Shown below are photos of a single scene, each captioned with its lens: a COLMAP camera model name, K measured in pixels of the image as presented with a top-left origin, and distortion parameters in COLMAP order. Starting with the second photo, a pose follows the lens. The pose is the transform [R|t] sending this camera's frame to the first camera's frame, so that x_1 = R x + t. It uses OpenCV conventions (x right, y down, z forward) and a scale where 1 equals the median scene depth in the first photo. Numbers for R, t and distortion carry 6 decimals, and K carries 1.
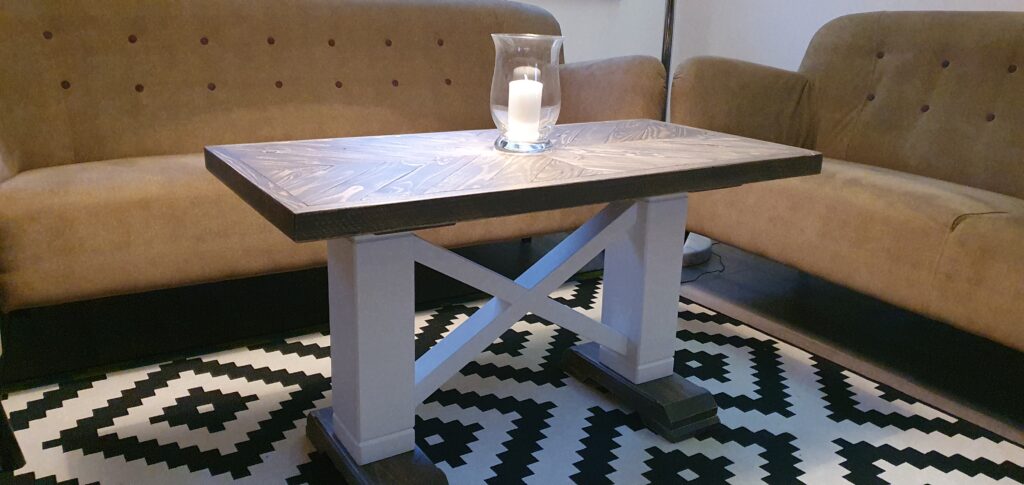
lens RADIAL K [[812.6, 0, 536.0], [0, 812.6, 204.9], [0, 0, 1]] dist [0.017579, -0.003158]
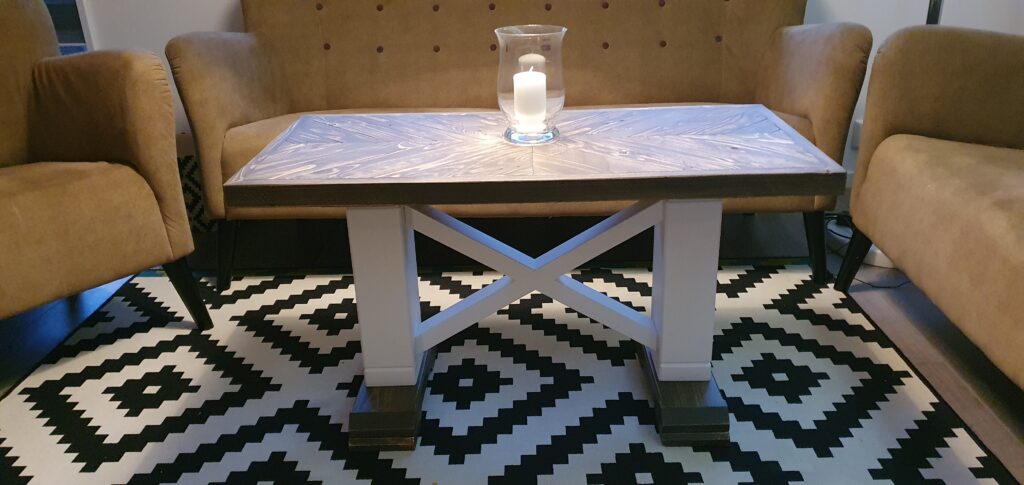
lens RADIAL K [[812.6, 0, 515.6], [0, 812.6, 243.3], [0, 0, 1]] dist [0.017579, -0.003158]
pose [[0.836641, 0.154900, -0.525393, 0.456291], [-0.084235, 0.984156, 0.156020, -0.081413], [0.541236, -0.086277, 0.836433, 0.087055]]
